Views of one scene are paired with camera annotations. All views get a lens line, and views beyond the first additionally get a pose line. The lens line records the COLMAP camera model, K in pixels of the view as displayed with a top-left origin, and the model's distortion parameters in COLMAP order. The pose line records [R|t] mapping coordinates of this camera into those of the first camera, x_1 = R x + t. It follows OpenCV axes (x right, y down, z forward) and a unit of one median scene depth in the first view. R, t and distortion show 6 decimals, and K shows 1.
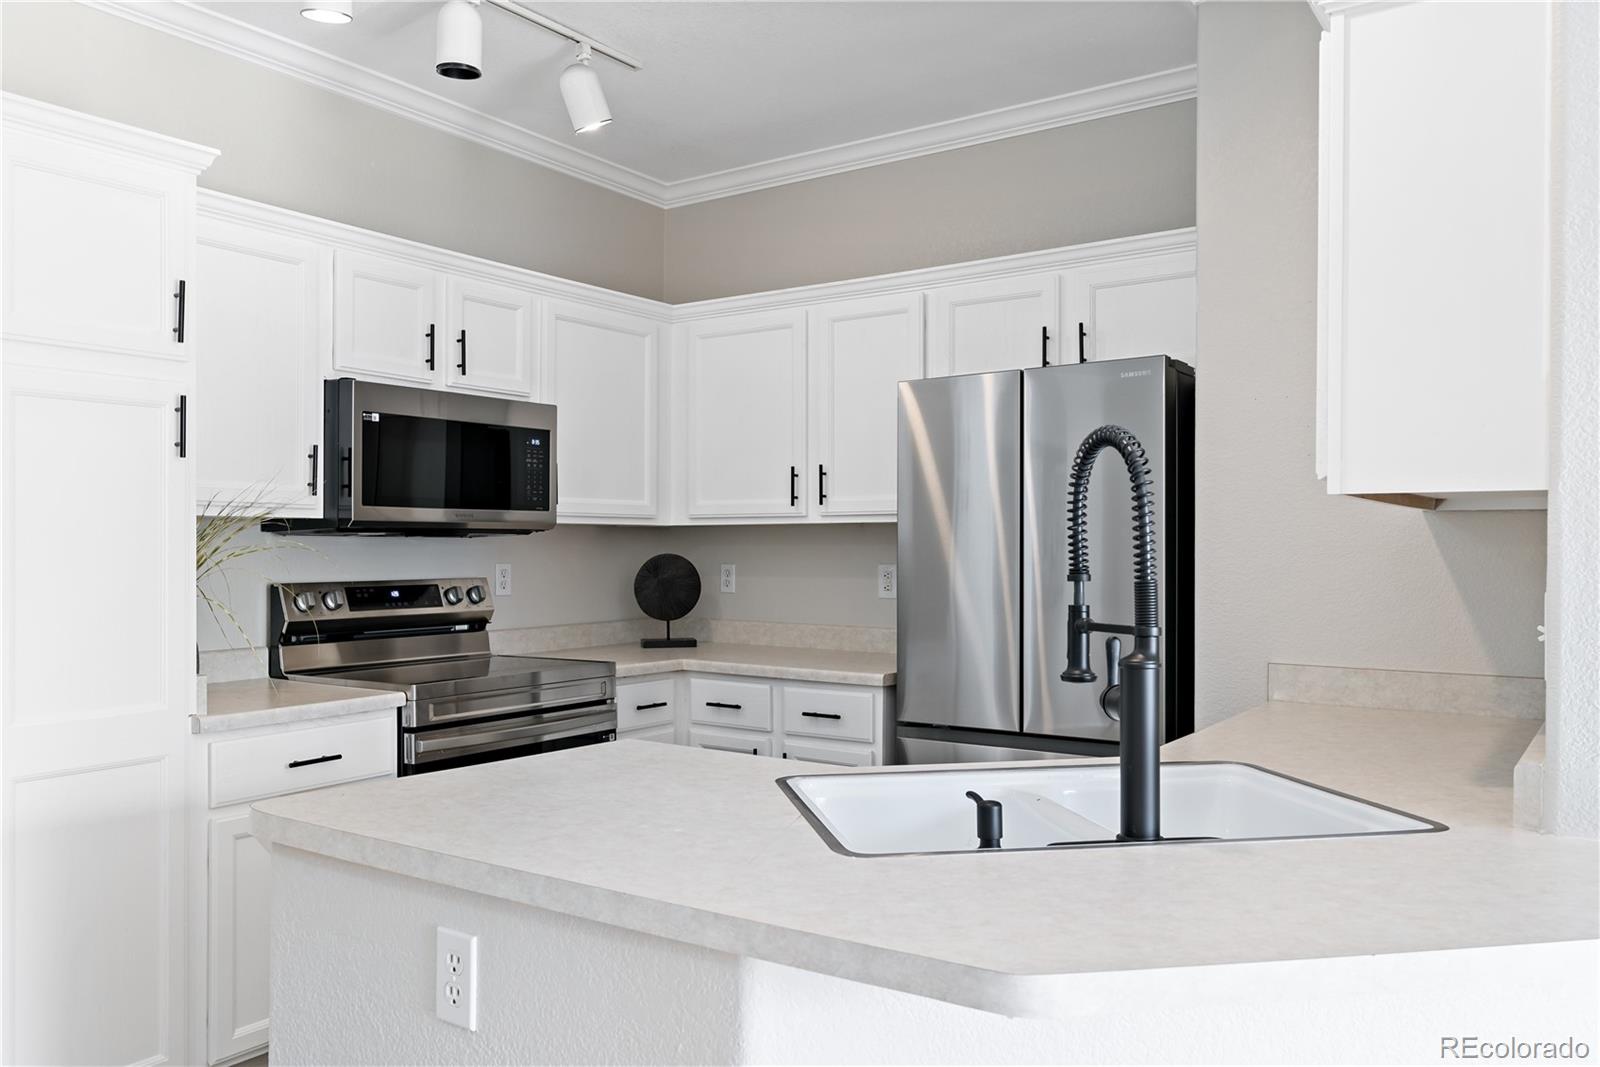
lens RADIAL K [[1203.4, 0, 796.9], [0, 1203.4, 546.1], [0, 0, 1]] dist [-0.001289, -0.001148]
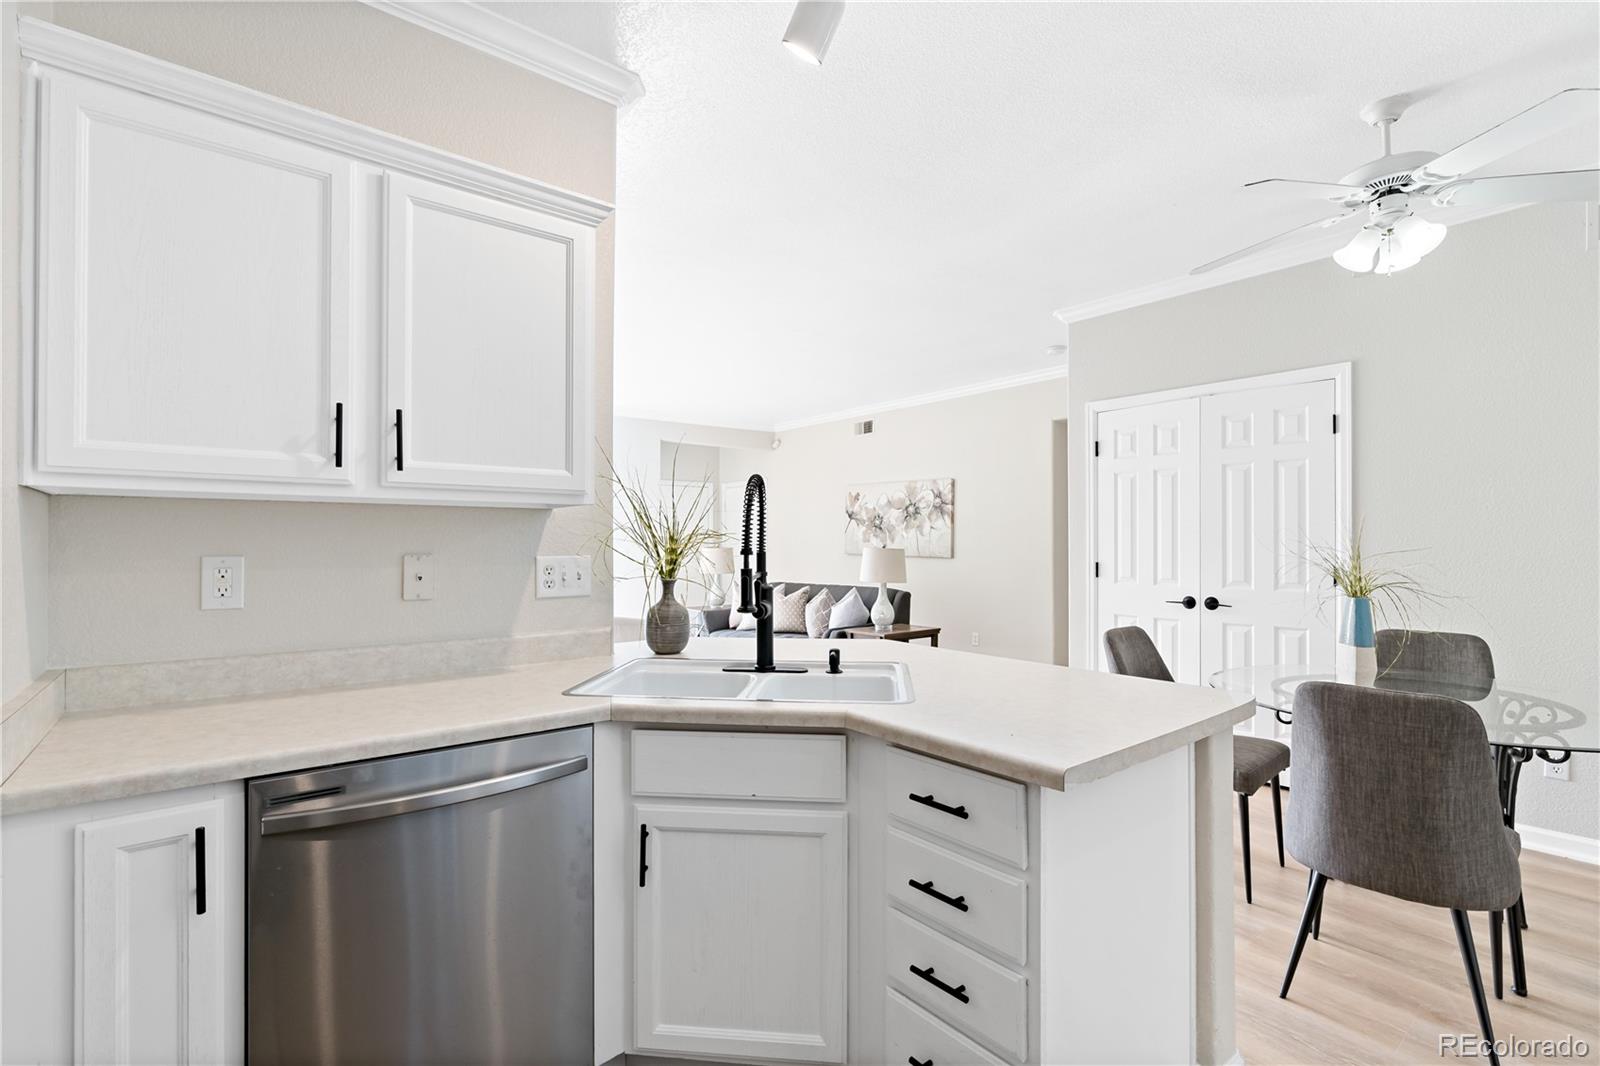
lens RADIAL K [[721.3, 0, 796.8], [0, 721.3, 544.6], [0, 0, 1]] dist [-0.014249, 0.000067]
pose [[-0.962201, -0.000077, 0.272342, -0.057654], [-0.000028, 1.000000, 0.000185, 0.006439], [-0.272342, 0.000171, -0.962201, 0.937852]]
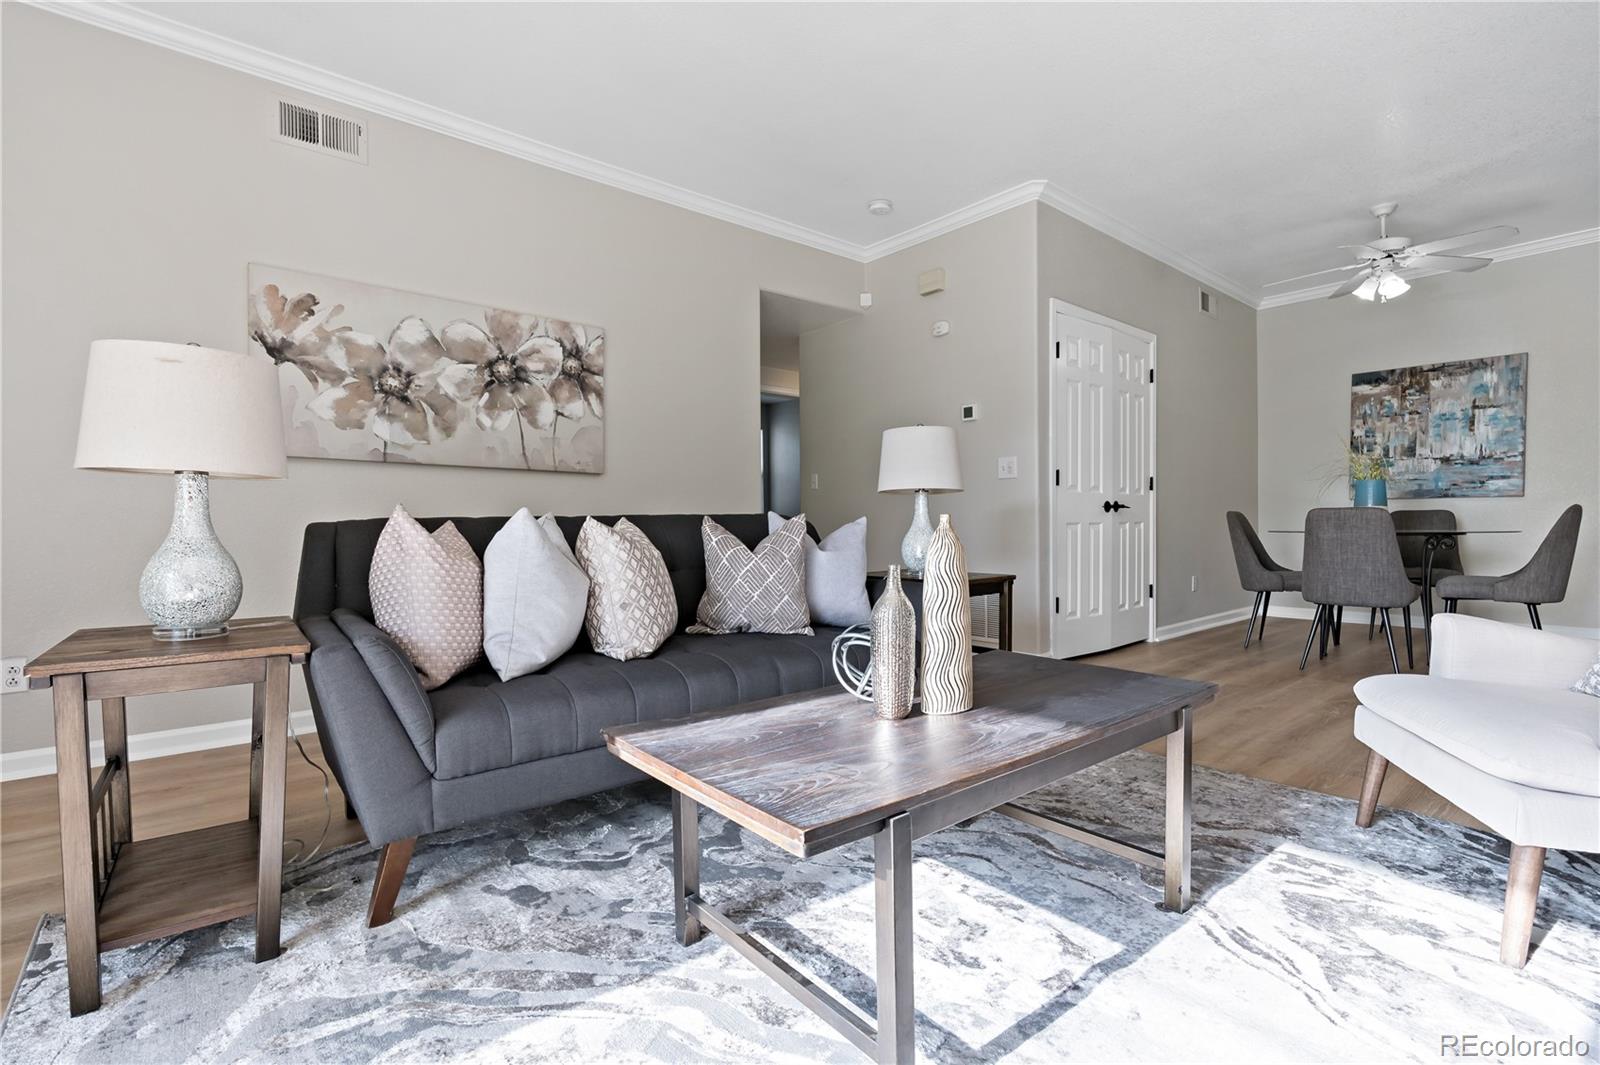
lens RADIAL K [[729.2, 0, 810.6], [0, 729.2, 535.3], [0, 0, 1]] dist [-0.001450, 0.000947]
pose [[-0.255733, 0.020064, -0.966539, 0.974971], [0.011314, 0.999778, 0.017760, 0.111655], [0.966681, -0.006393, -0.255903, -0.389442]]
